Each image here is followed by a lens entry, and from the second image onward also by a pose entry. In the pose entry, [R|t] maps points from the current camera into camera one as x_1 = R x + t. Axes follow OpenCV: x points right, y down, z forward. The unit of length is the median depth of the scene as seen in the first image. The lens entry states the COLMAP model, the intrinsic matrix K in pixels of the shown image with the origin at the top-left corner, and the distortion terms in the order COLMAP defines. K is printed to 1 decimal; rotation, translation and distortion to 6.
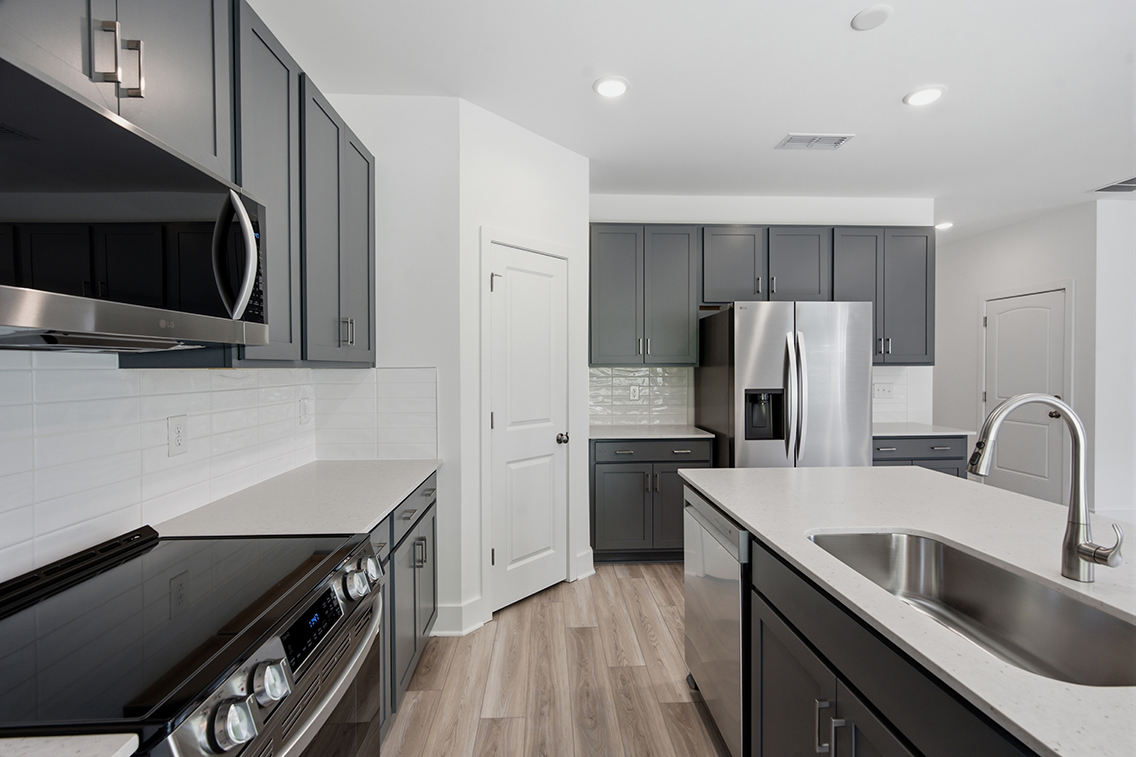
lens RADIAL K [[486.8, 0, 574.5], [0, 486.8, 372.5], [0, 0, 1]] dist [-0.002267, -0.000107]
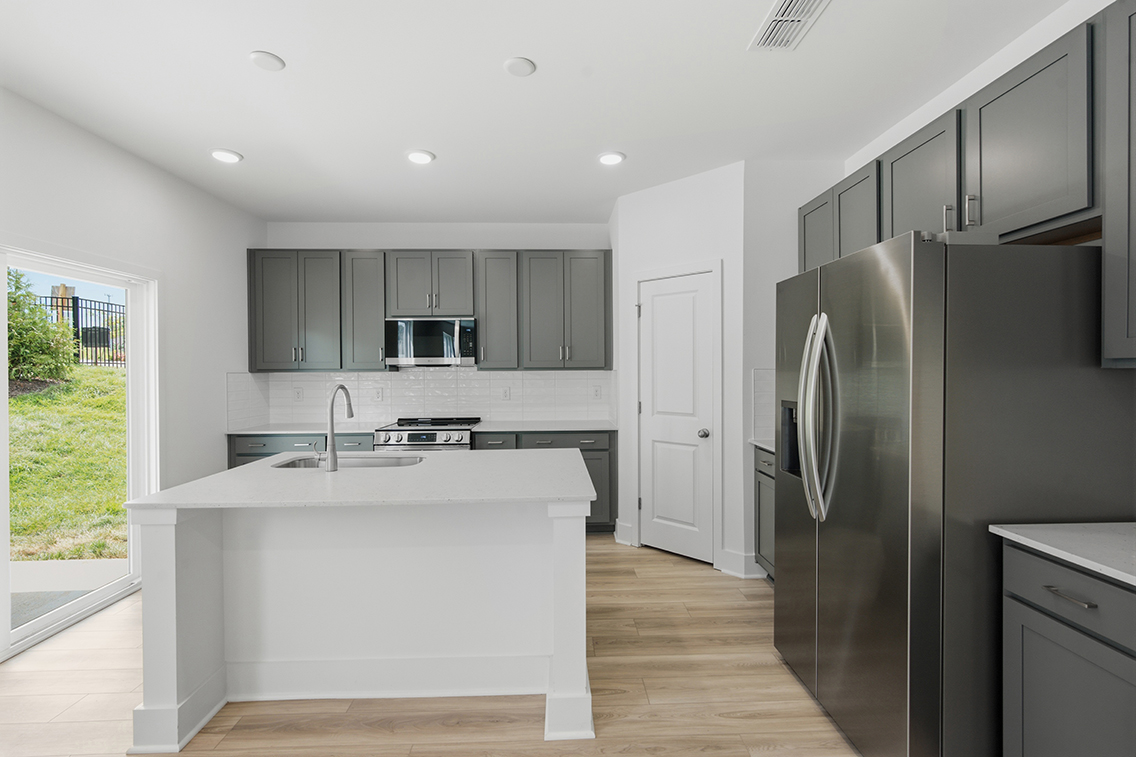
lens RADIAL K [[506.9, 0, 571.0], [0, 506.9, 372.8], [0, 0, 1]] dist [-0.000459, 0.000834]
pose [[-0.004170, 0.008014, -0.999959, 1.161856], [-0.004028, 0.999960, 0.008031, -0.012373], [0.999983, 0.004061, -0.004137, 0.715422]]
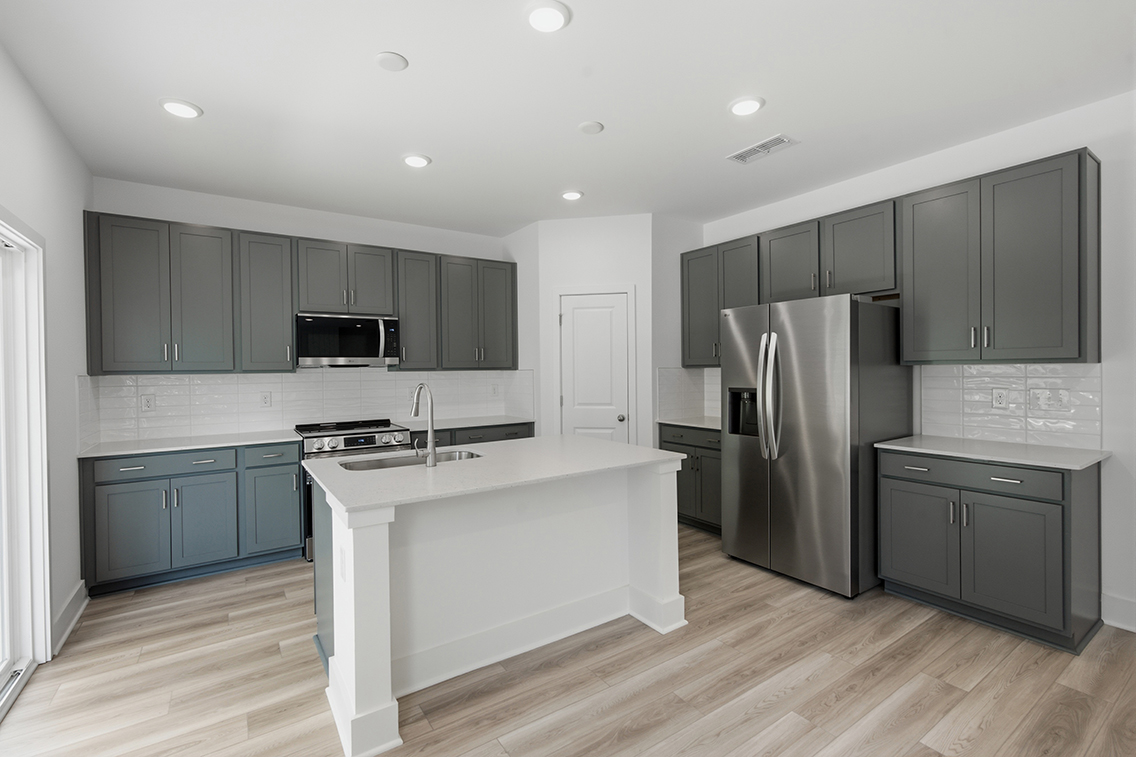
lens RADIAL K [[506.9, 0, 567.7], [0, 506.9, 376.6], [0, 0, 1]] dist [-0.000459, 0.000834]
pose [[0.531027, 0.008447, -0.847313, 1.185585], [0.002256, 0.999933, 0.011382, -0.004994], [0.847352, -0.007956, 0.530972, 0.068647]]
